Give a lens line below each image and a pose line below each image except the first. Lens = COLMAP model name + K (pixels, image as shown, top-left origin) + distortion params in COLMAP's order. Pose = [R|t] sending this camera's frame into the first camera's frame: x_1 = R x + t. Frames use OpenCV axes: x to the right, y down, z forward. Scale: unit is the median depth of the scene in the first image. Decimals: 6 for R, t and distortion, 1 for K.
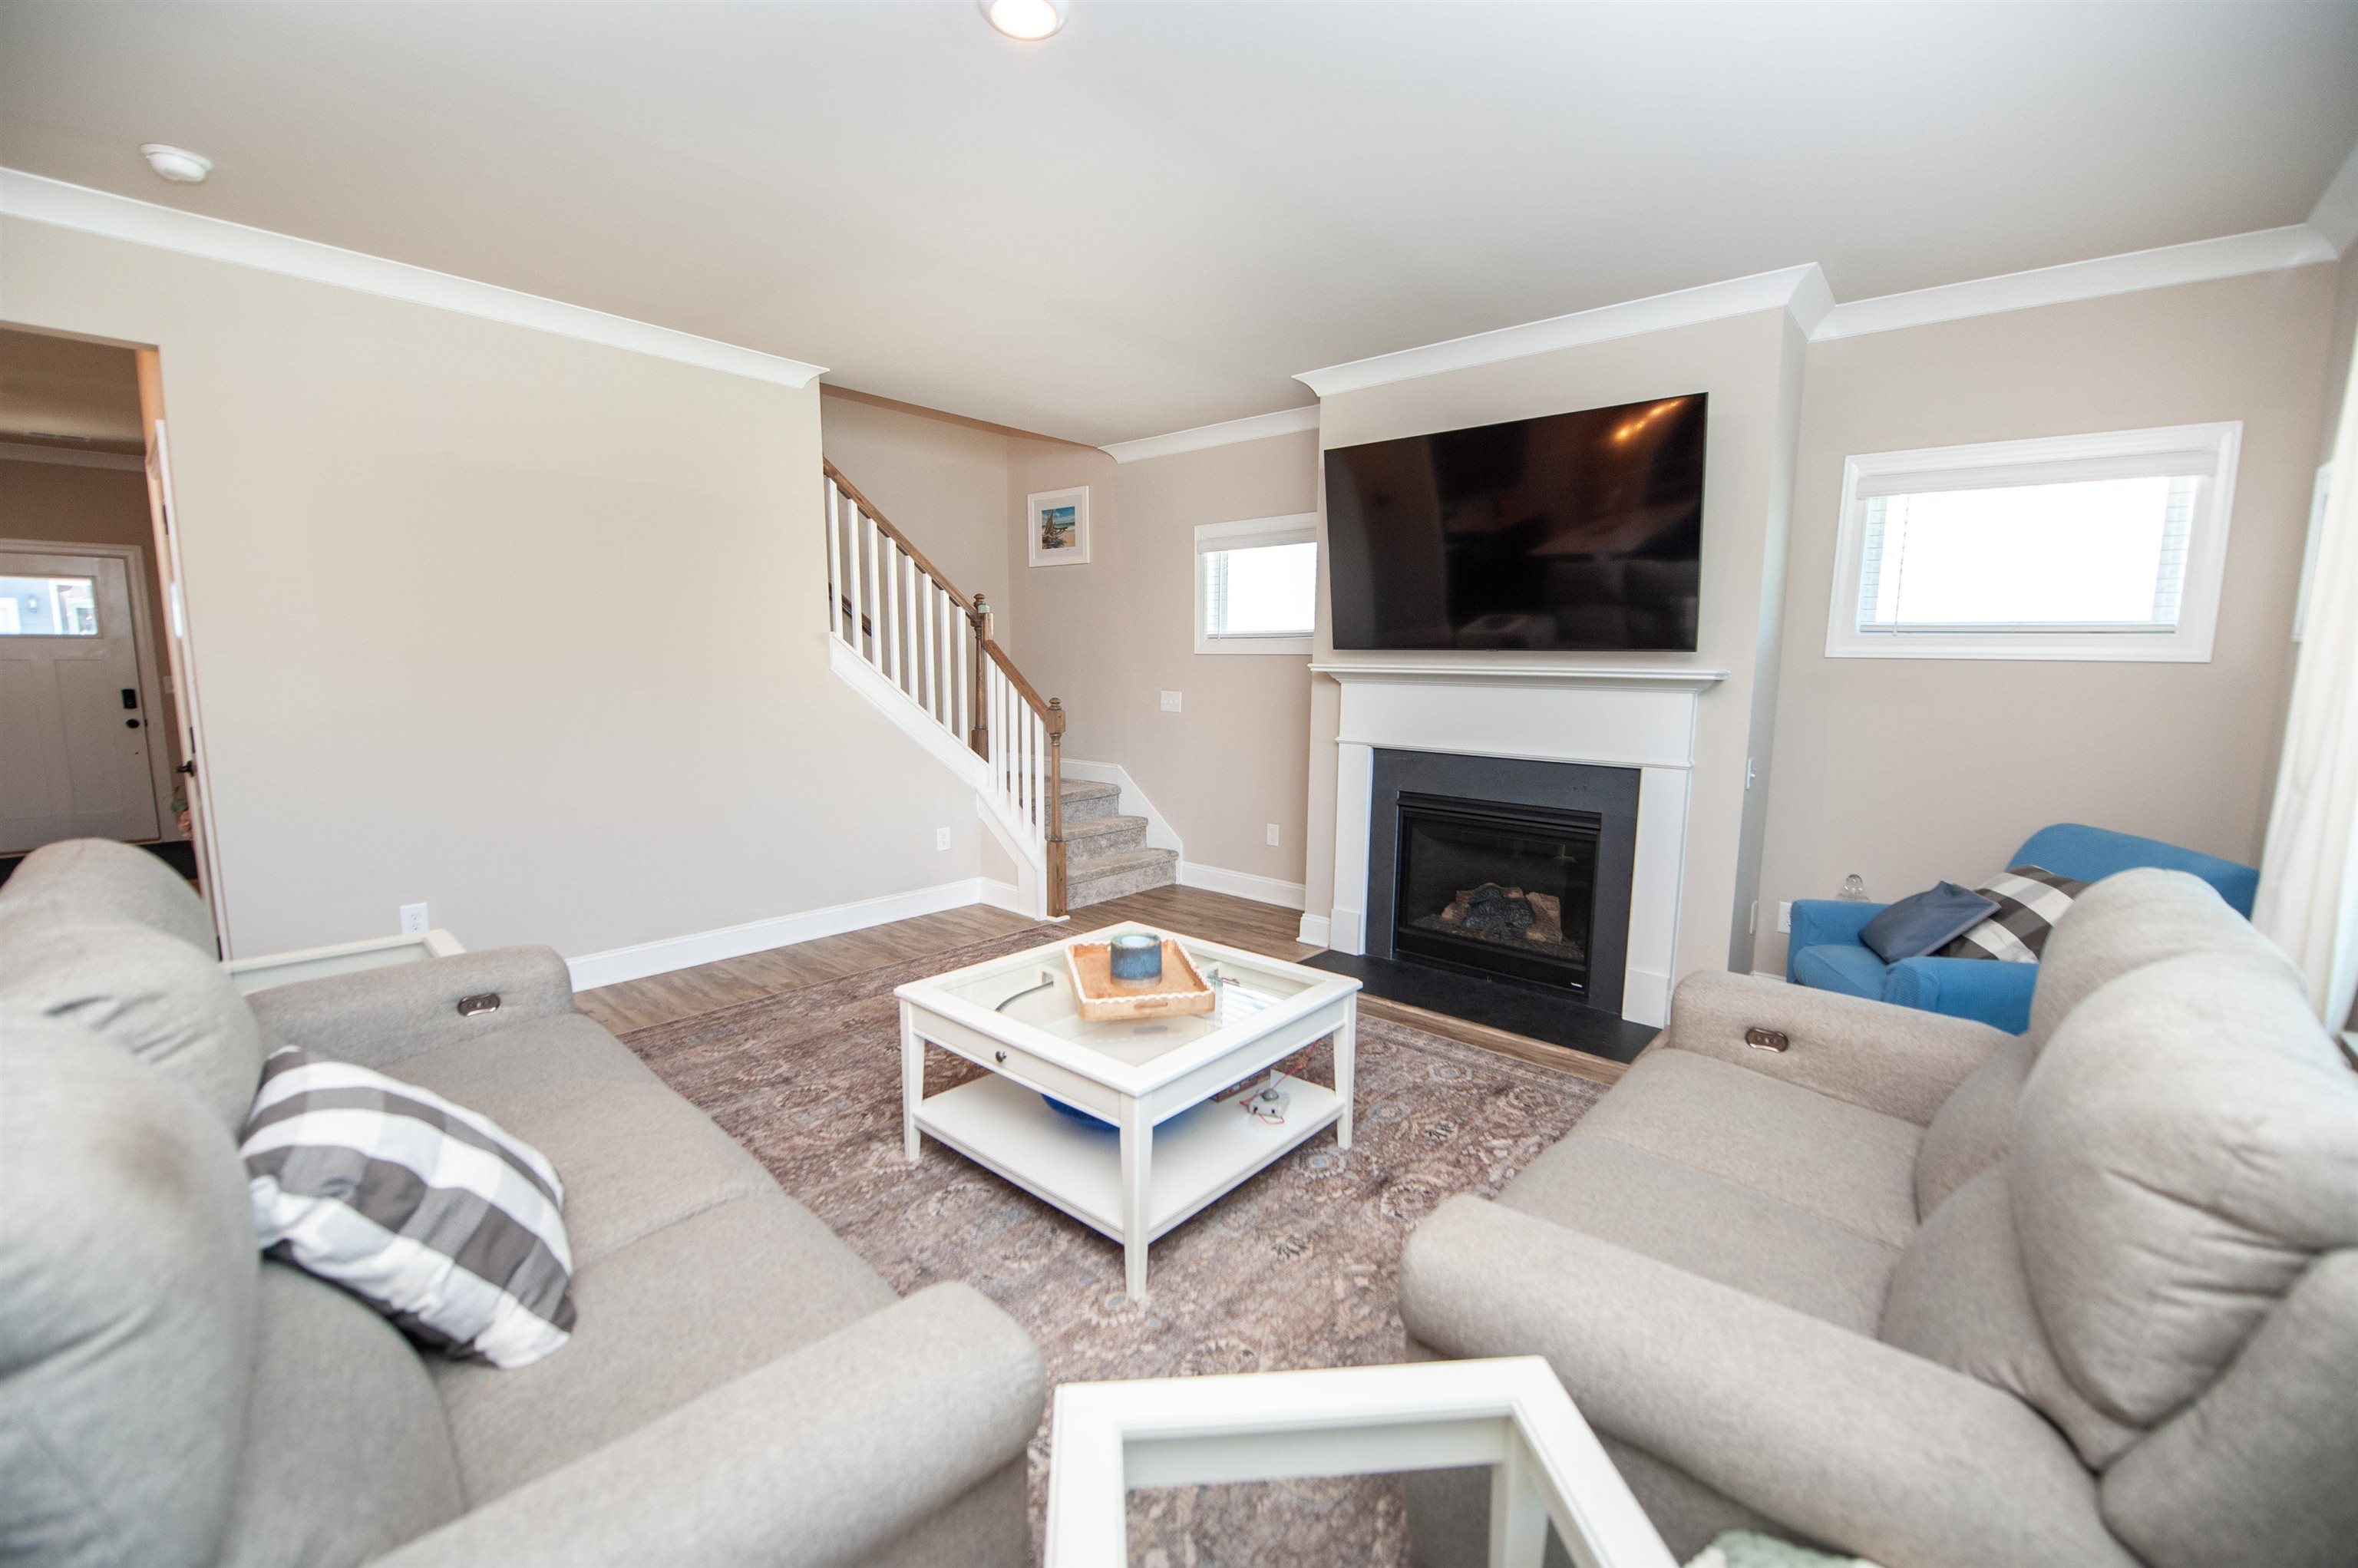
lens RADIAL K [[947.8, 0, 1198.9], [0, 947.8, 785.7], [0, 0, 1]] dist [-0.000229, -0.020957]
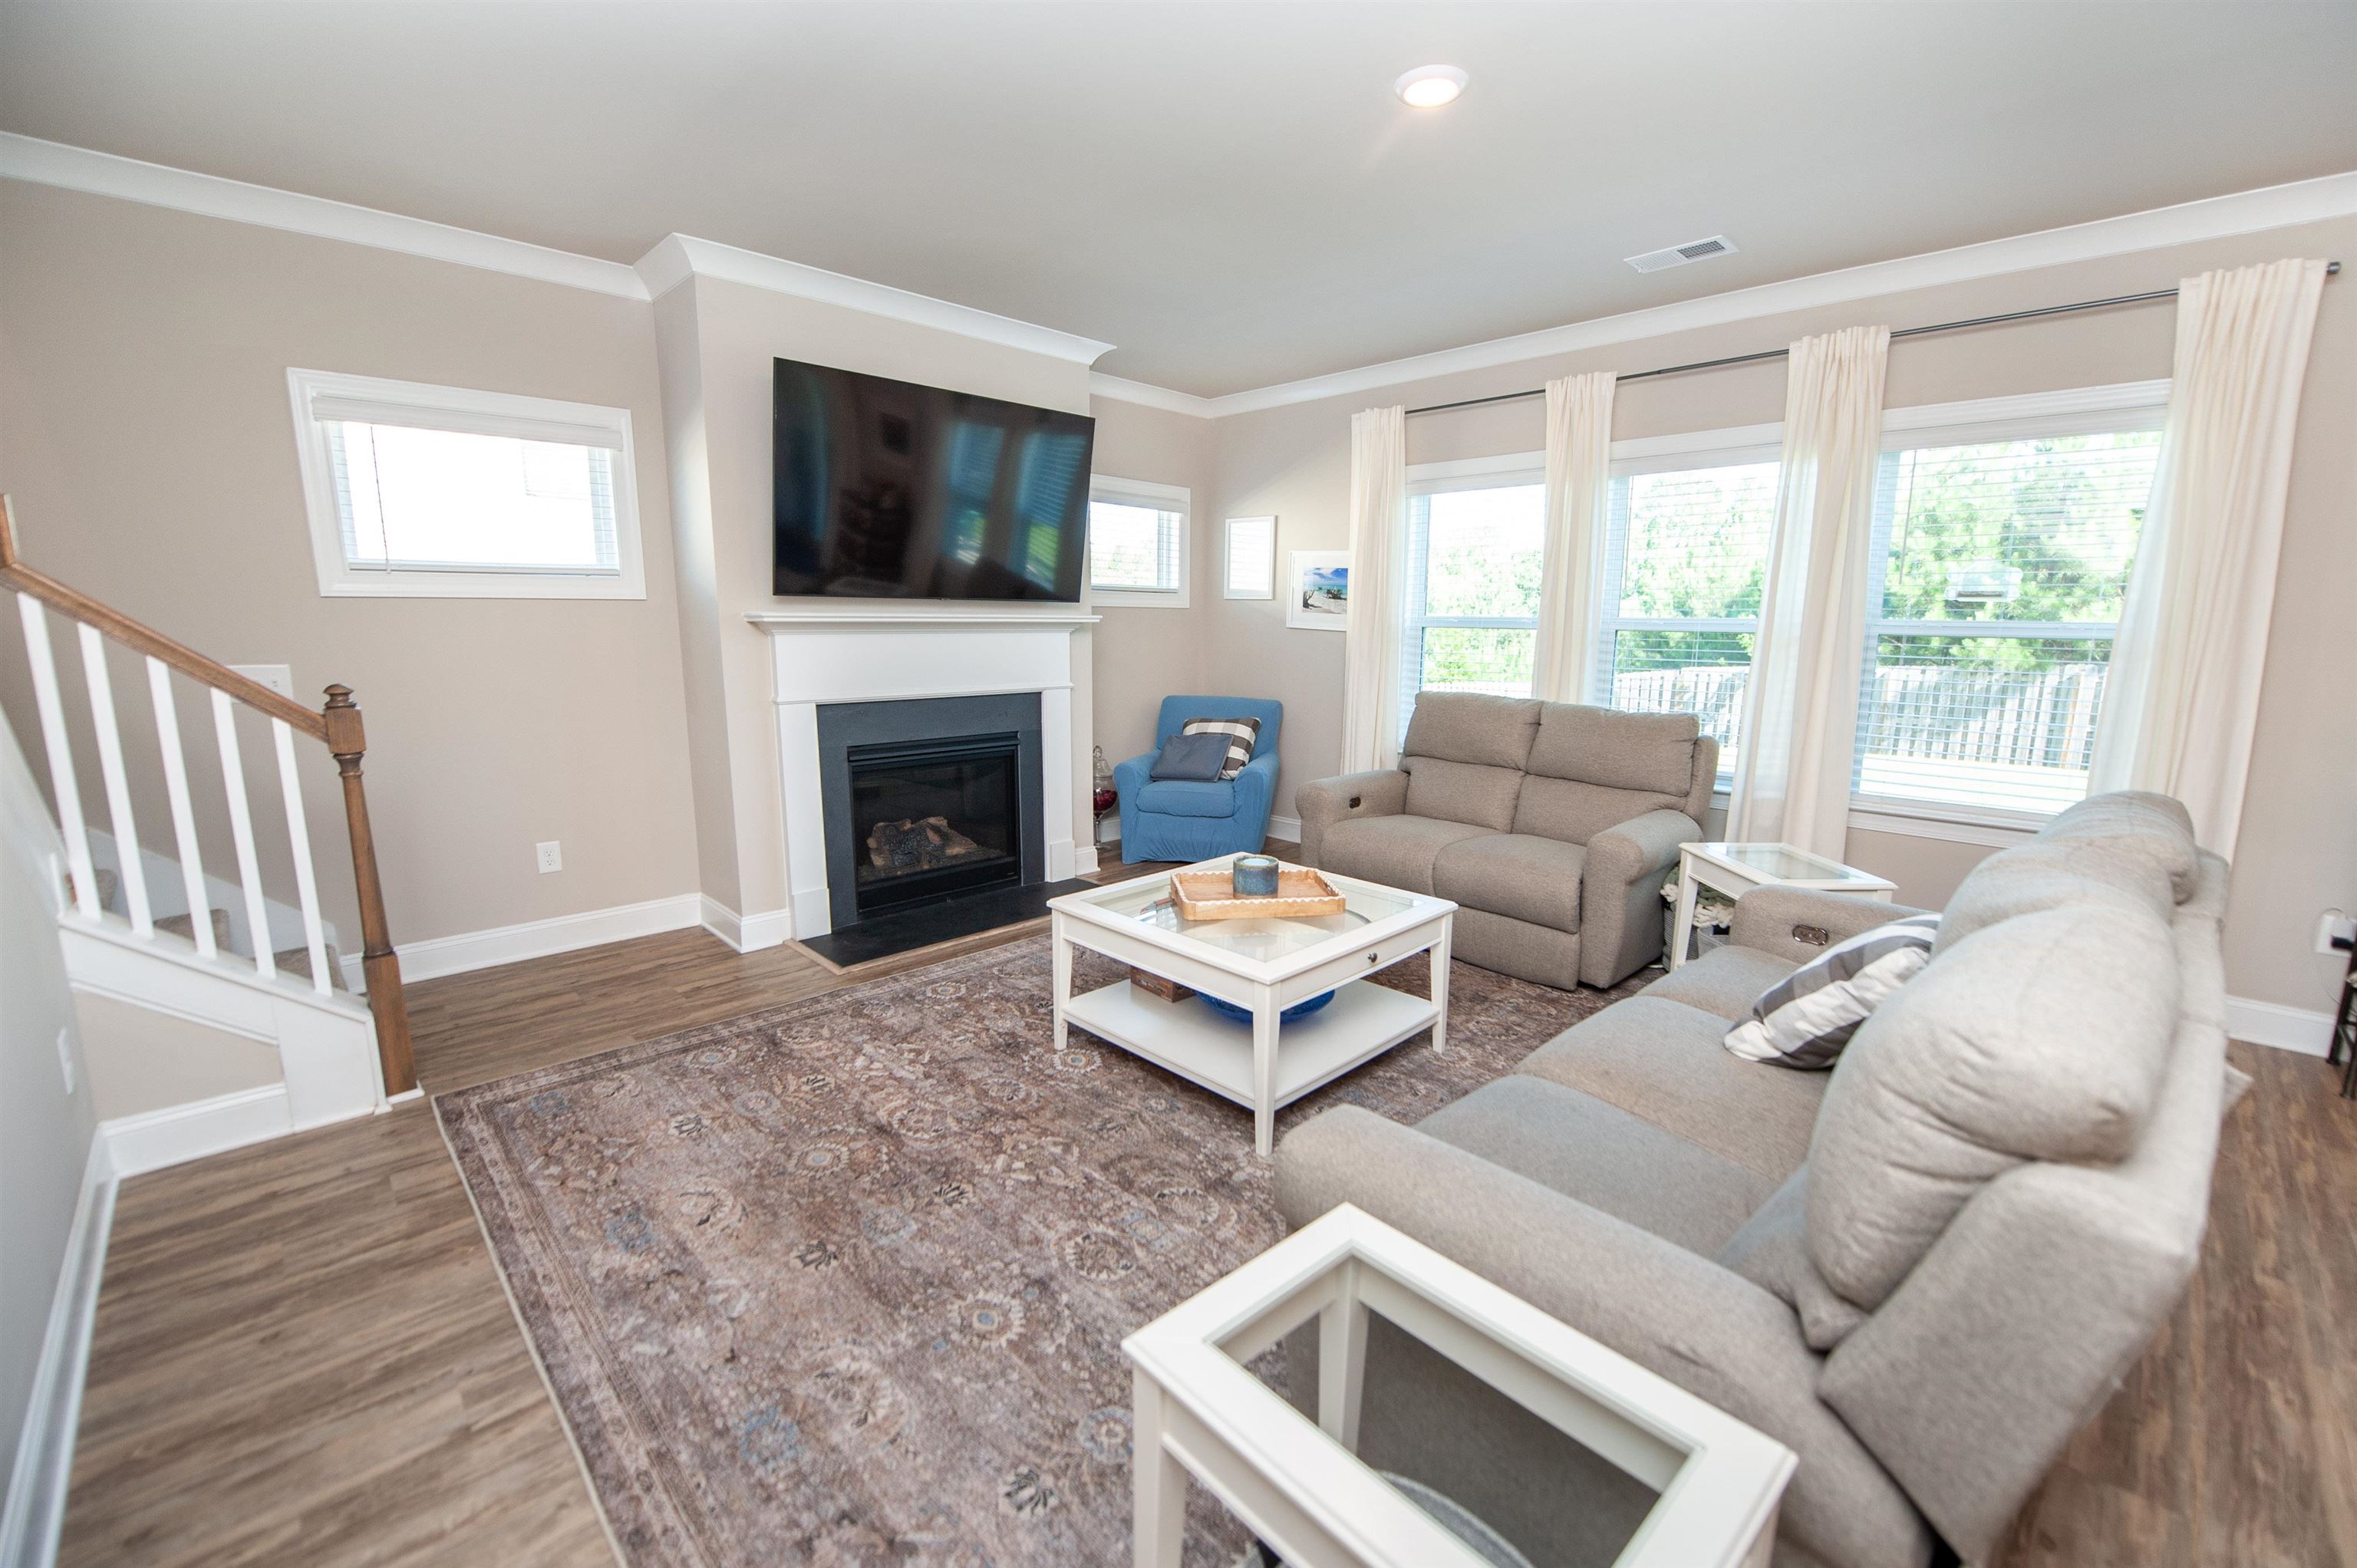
lens RADIAL K [[957.1, 0, 1186.0], [0, 957.1, 787.2], [0, 0, 1]] dist [-0.012738, -0.004838]
pose [[0.080677, -0.183340, 0.979733, -0.764843], [0.120963, 0.977473, 0.172956, -0.085610], [-0.989373, 0.104558, 0.101037, 0.619108]]
